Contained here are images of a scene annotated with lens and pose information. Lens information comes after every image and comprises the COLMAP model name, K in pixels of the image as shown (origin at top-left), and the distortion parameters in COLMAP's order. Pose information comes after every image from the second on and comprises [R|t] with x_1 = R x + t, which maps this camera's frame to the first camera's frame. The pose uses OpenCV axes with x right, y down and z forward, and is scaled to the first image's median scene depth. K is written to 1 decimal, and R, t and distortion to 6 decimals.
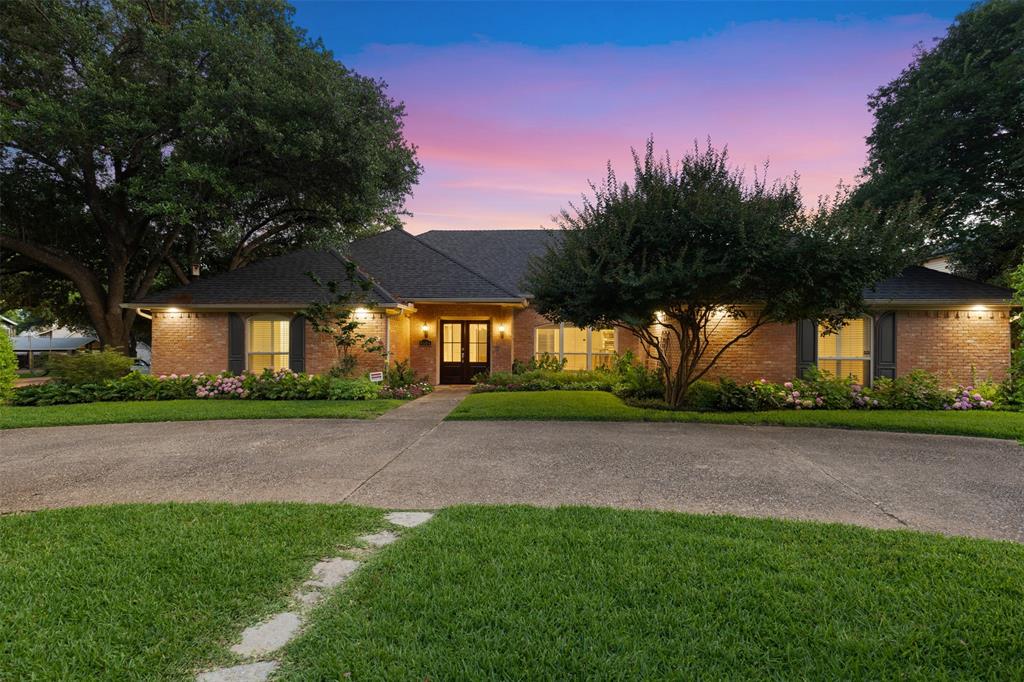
lens RADIAL K [[462.8, 0, 509.9], [0, 462.8, 342.2], [0, 0, 1]] dist [-0.000535, 0.000578]
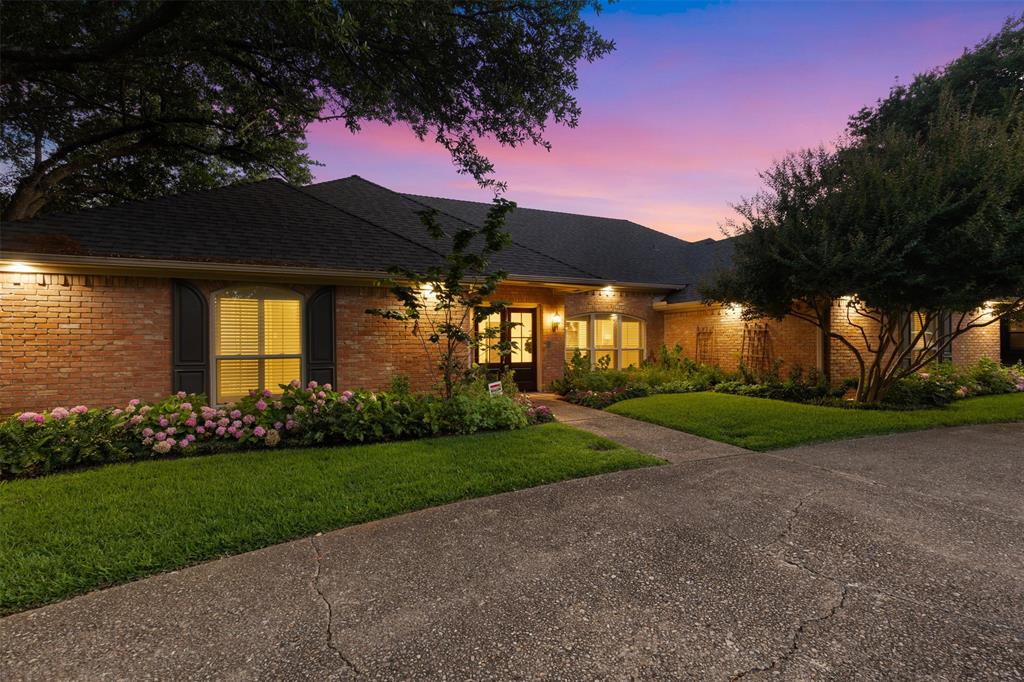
lens RADIAL K [[462.8, 0, 512.9], [0, 462.8, 338.2], [0, 0, 1]] dist [-0.000535, 0.000578]
pose [[0.899494, -0.004950, 0.436905, -0.488803], [0.006720, 0.999974, -0.002506, 0.005194], [-0.436881, 0.005190, 0.899504, 0.371963]]
